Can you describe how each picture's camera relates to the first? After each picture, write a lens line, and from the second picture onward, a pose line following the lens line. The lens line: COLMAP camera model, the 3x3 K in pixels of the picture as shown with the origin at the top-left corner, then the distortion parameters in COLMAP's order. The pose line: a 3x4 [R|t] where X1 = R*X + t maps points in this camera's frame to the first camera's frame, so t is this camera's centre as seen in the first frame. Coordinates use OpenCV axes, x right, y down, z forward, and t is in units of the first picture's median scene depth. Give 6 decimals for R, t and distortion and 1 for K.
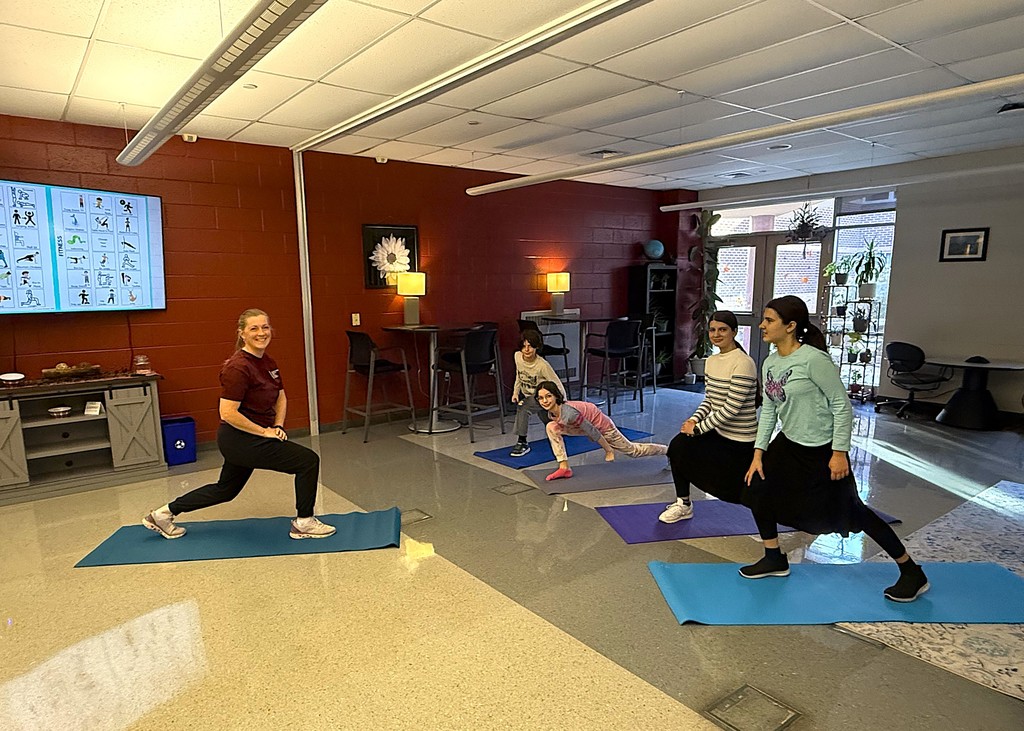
lens RADIAL K [[639.8, 0, 510.0], [0, 639.8, 392.2], [0, 0, 1]] dist [-0.004836, 0.016881]
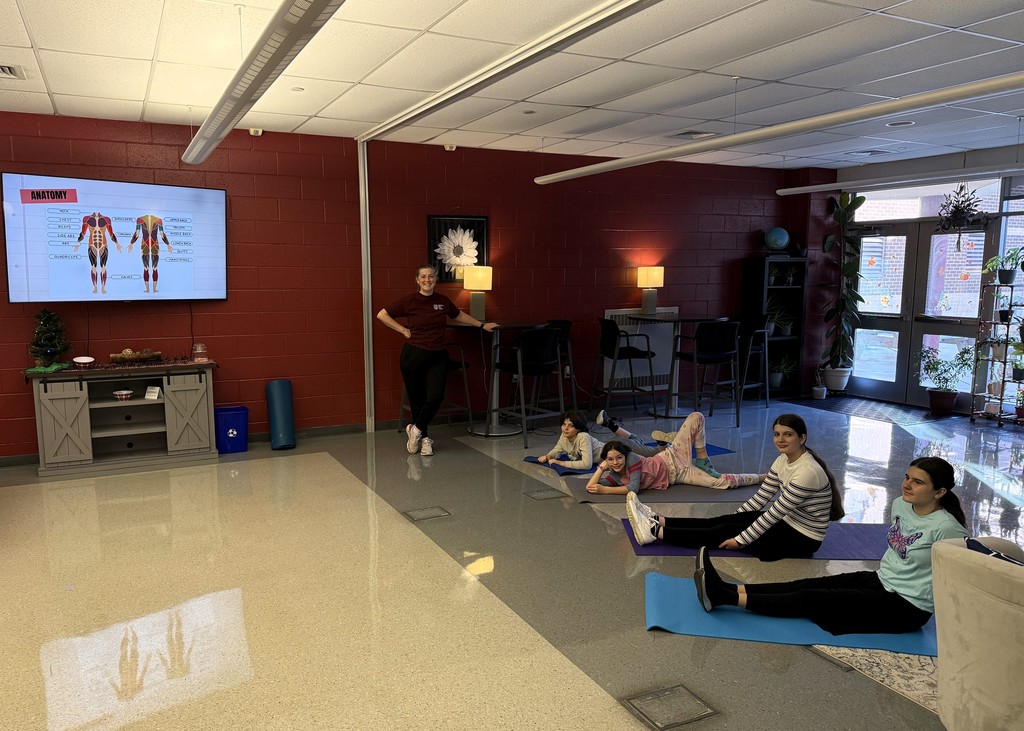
lens RADIAL K [[756.6, 0, 513.6], [0, 756.6, 379.0], [0, 0, 1]] dist [0.133936, -0.216310]
pose [[0.982585, 0.038579, -0.181762, 0.109421], [-0.043811, 0.998731, -0.024855, 0.005723], [0.180573, 0.032386, 0.983028, -0.090719]]
